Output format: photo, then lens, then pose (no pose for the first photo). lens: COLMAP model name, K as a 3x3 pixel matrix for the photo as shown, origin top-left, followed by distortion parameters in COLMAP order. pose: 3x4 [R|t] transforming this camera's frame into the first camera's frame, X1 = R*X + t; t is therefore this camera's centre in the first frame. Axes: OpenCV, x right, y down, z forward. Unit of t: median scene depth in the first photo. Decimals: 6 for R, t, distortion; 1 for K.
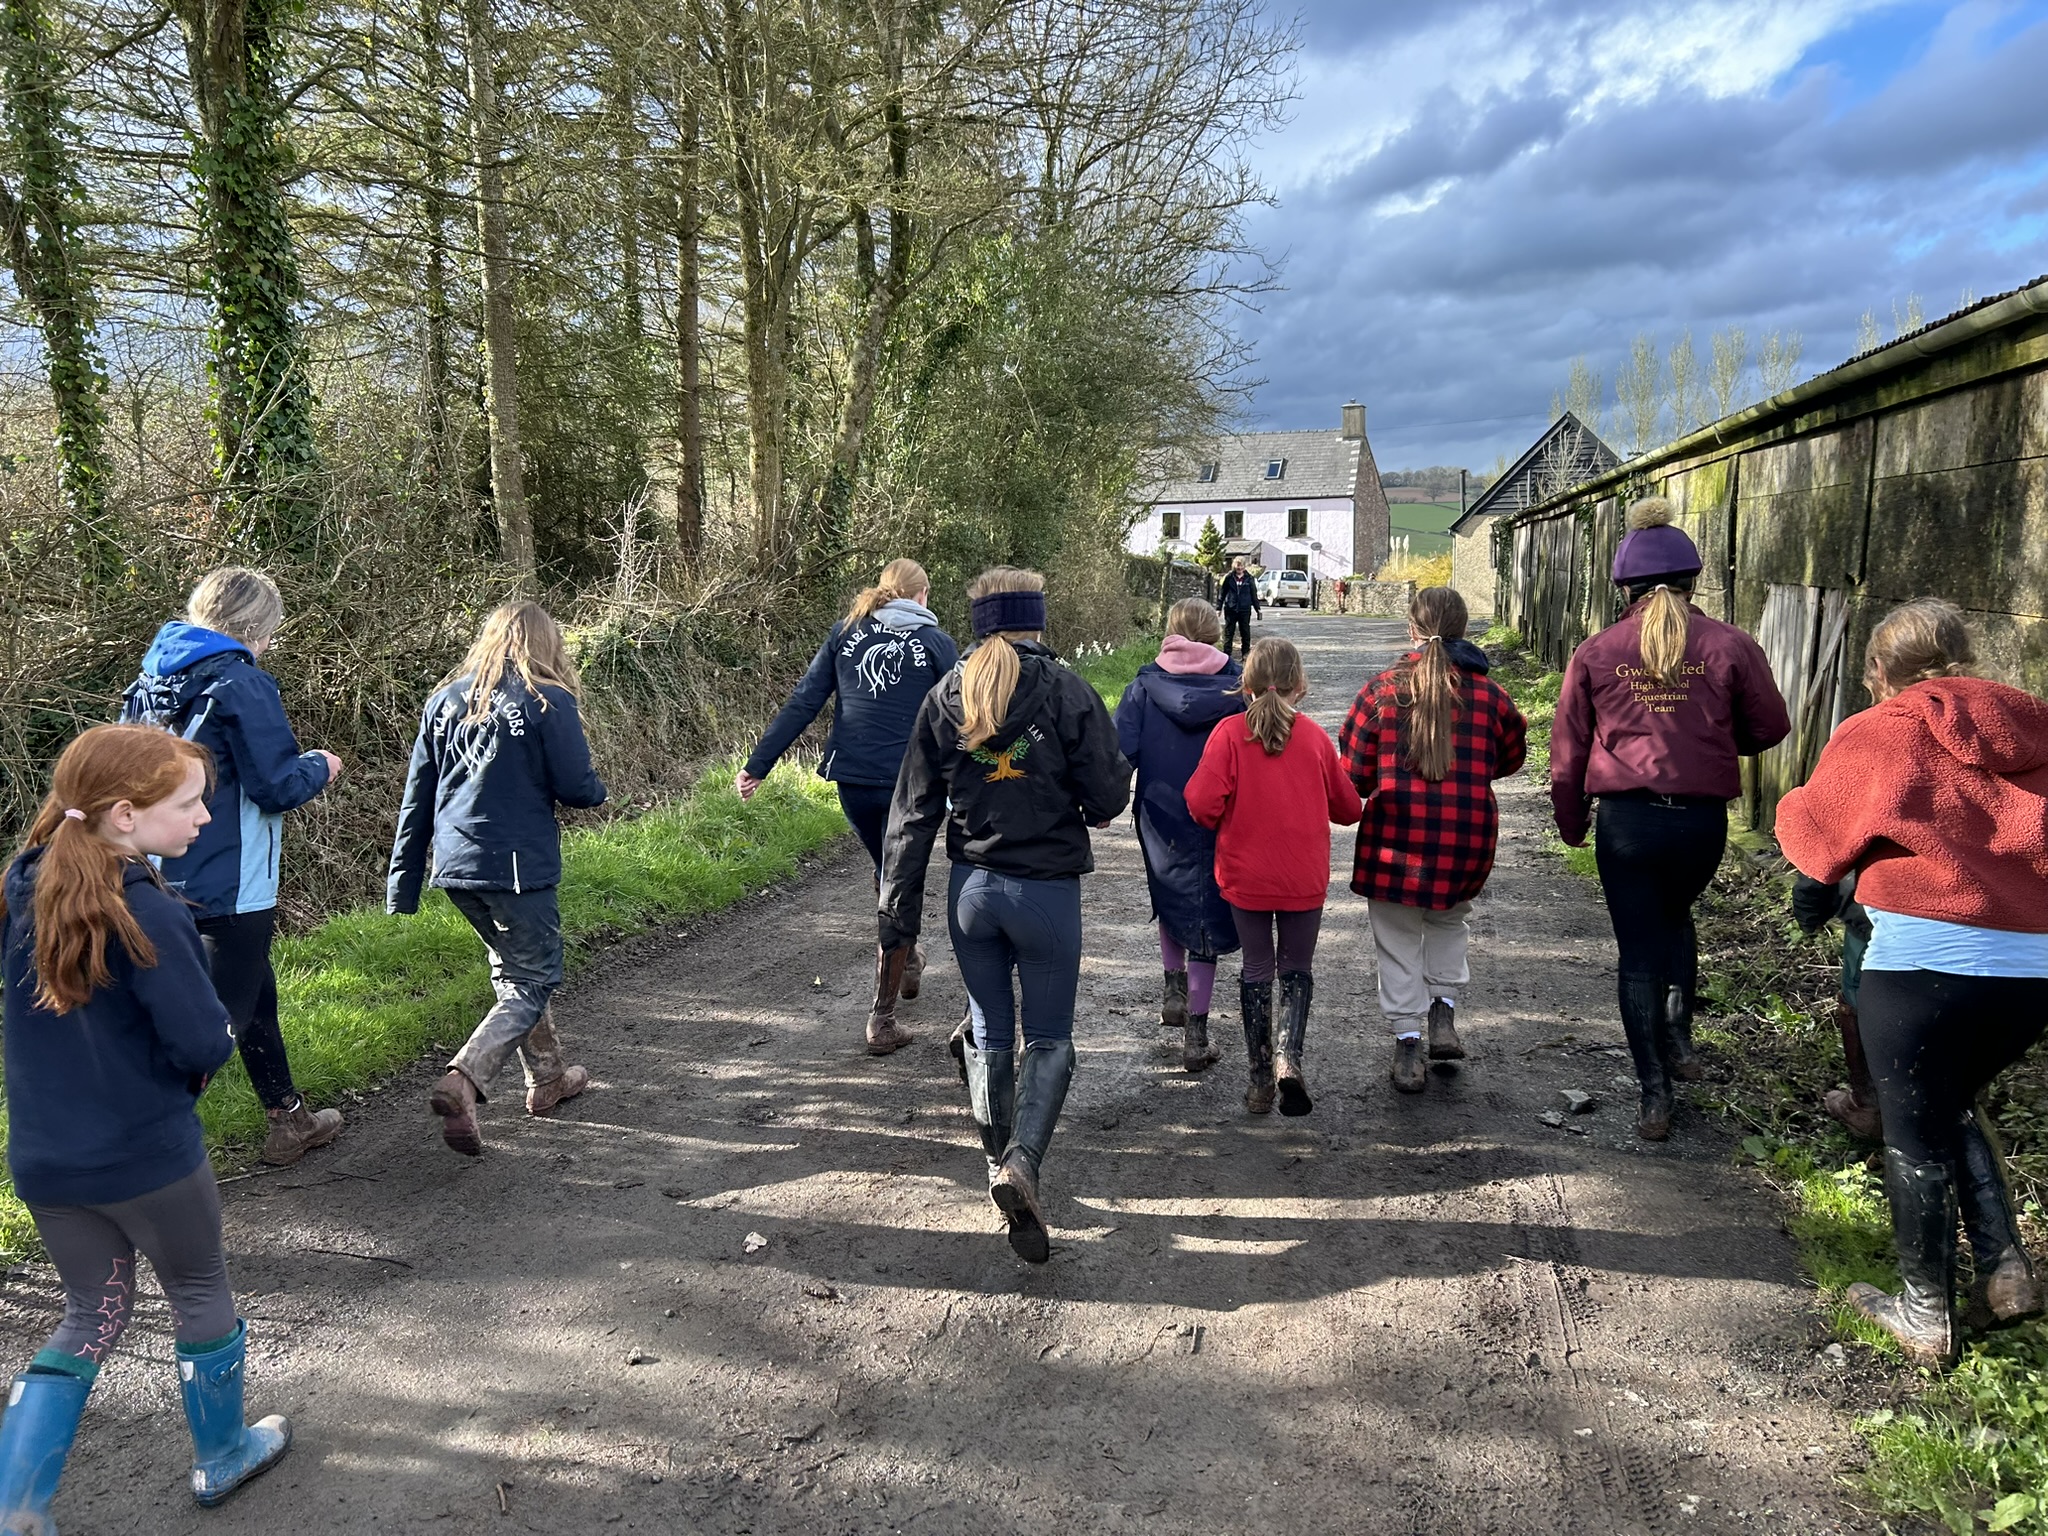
lens RADIAL K [[1566.3, 0, 1022.0], [0, 1566.3, 769.5], [0, 0, 1]] dist [0.119214, -0.158027]
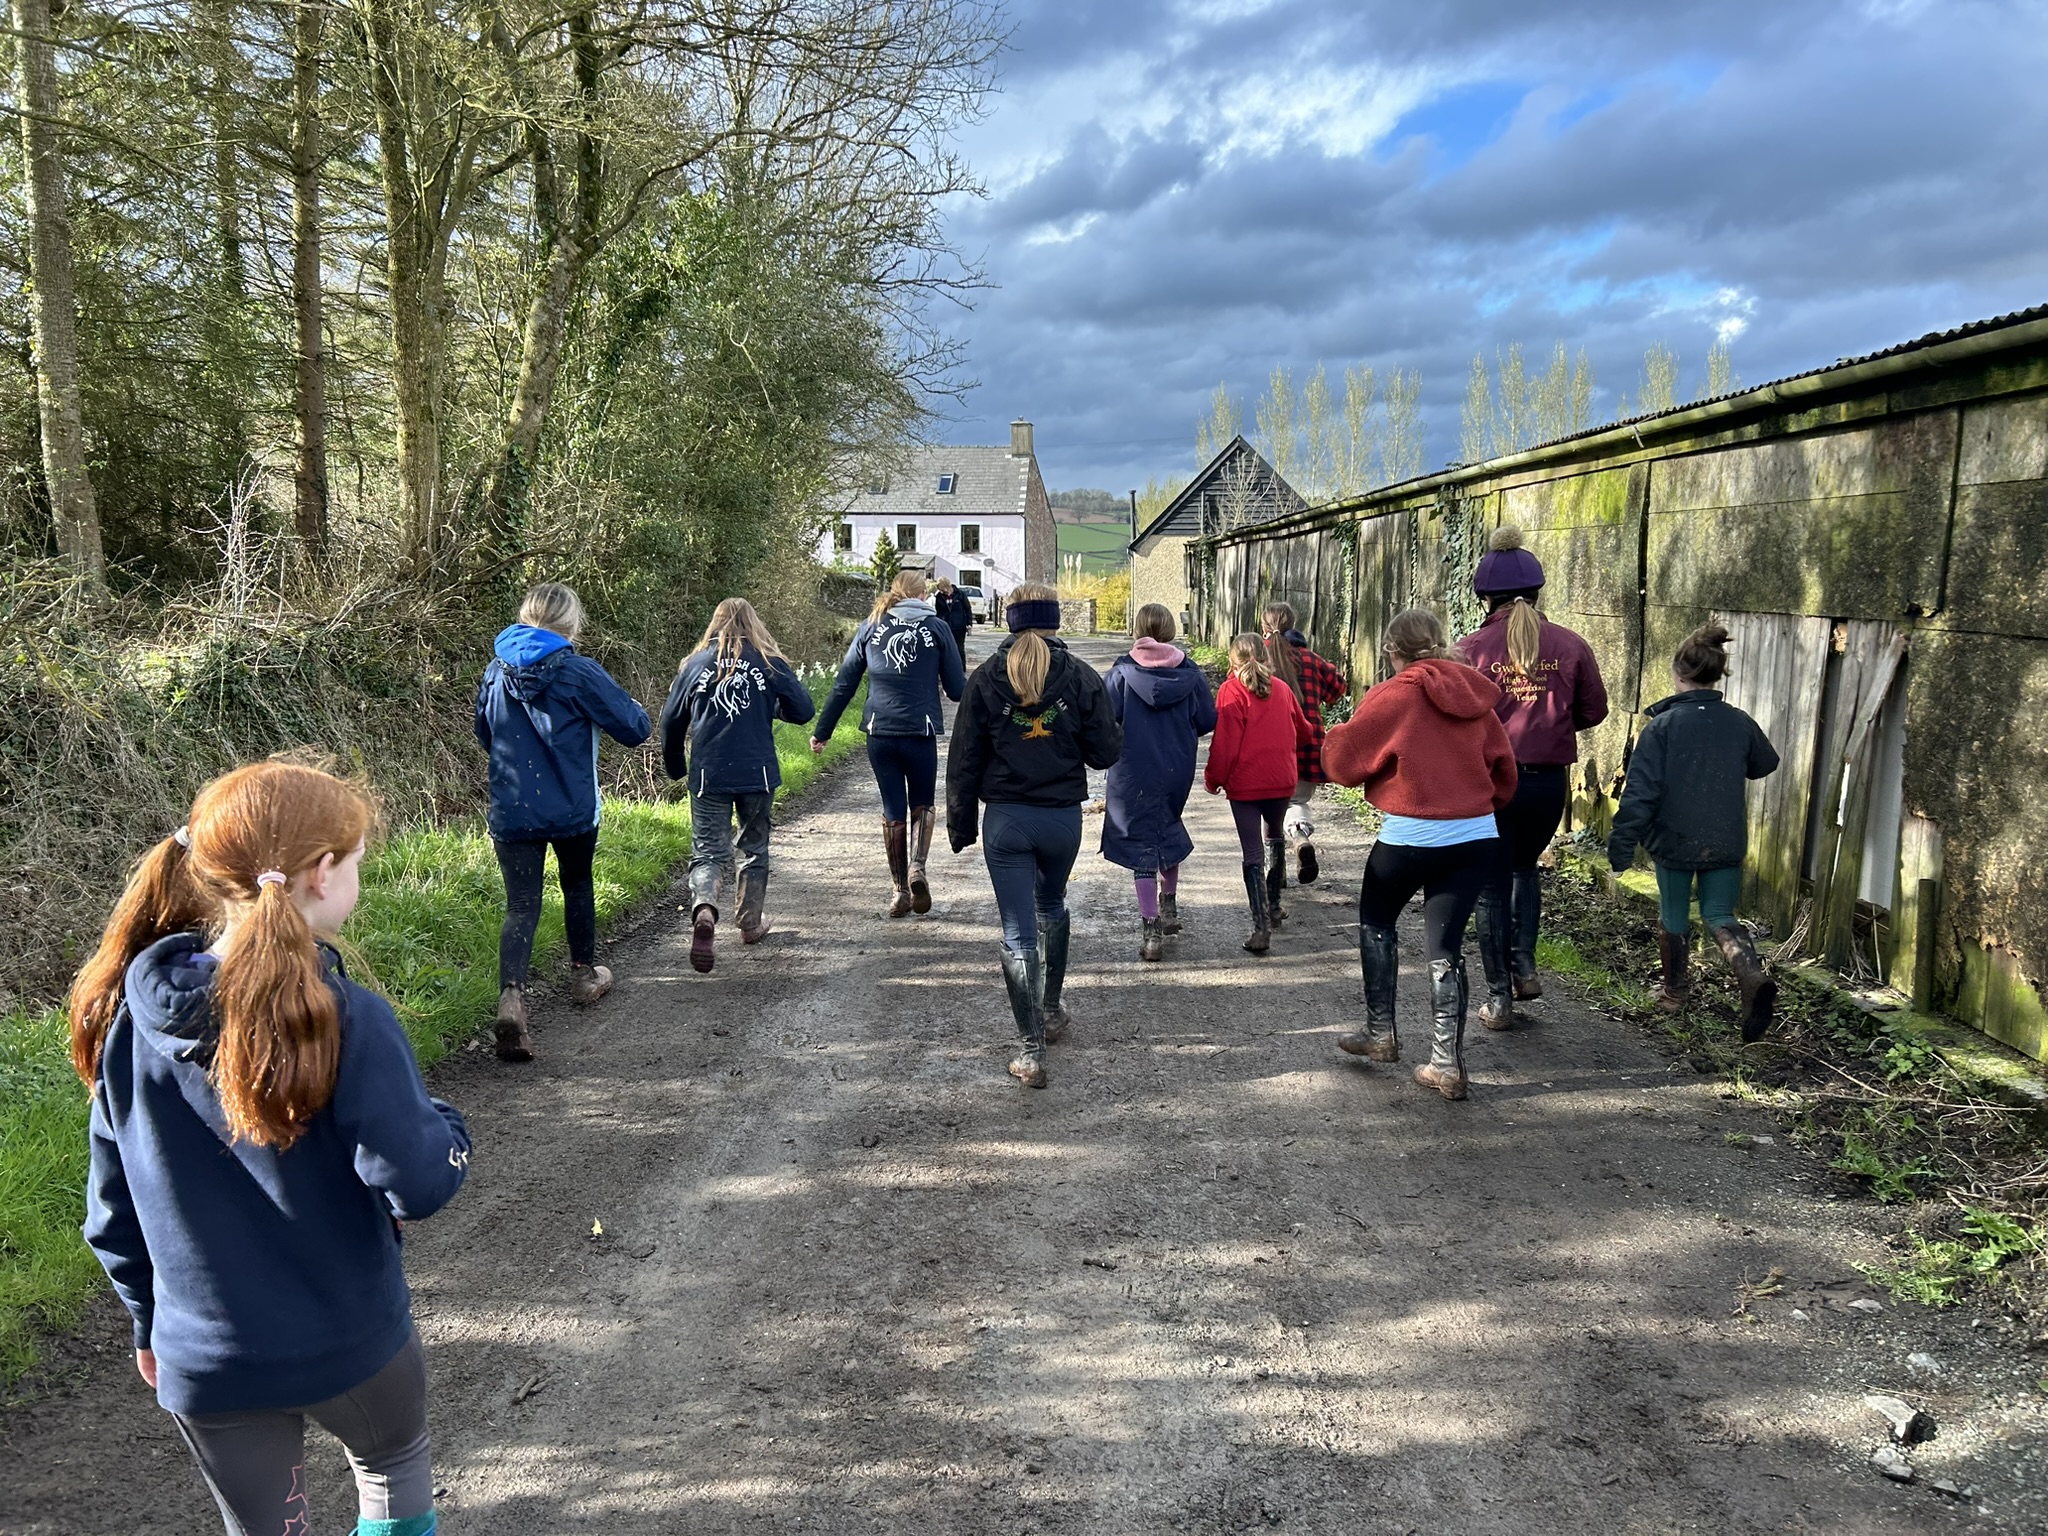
lens RADIAL K [[1521.9, 0, 1026.7], [0, 1521.9, 771.6], [0, 0, 1]] dist [0.057764, -0.053765]
pose [[0.972065, -0.013933, 0.234297, -0.037872], [0.014778, 0.999889, -0.001847, -0.015955], [-0.234245, 0.005258, 0.972163, 0.131092]]
